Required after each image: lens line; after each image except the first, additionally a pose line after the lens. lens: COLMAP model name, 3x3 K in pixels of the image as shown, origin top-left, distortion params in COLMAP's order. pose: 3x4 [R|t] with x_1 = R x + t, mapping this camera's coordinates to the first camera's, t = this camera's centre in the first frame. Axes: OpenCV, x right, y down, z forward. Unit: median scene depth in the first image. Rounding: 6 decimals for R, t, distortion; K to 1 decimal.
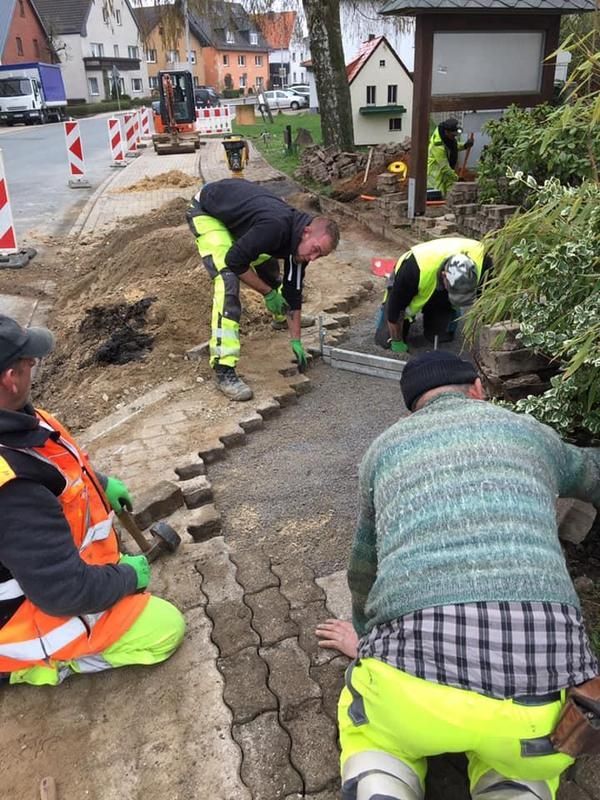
lens RADIAL K [[683.7, 0, 300.0], [0, 683.7, 400.0], [0, 0, 1]] dist [0.113875, -0.160474]
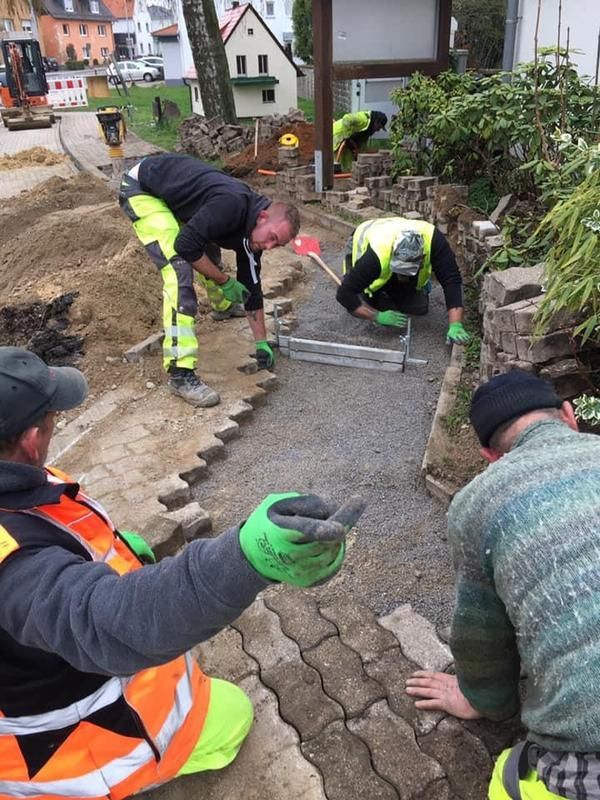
lens RADIAL K [[683.7, 0, 300.0], [0, 683.7, 400.0], [0, 0, 1]] dist [0.113875, -0.160474]
pose [[0.980804, -0.083578, 0.176177, -0.101654], [0.077926, 0.996205, 0.038775, -0.026563], [-0.178749, -0.024302, 0.983594, 0.091606]]
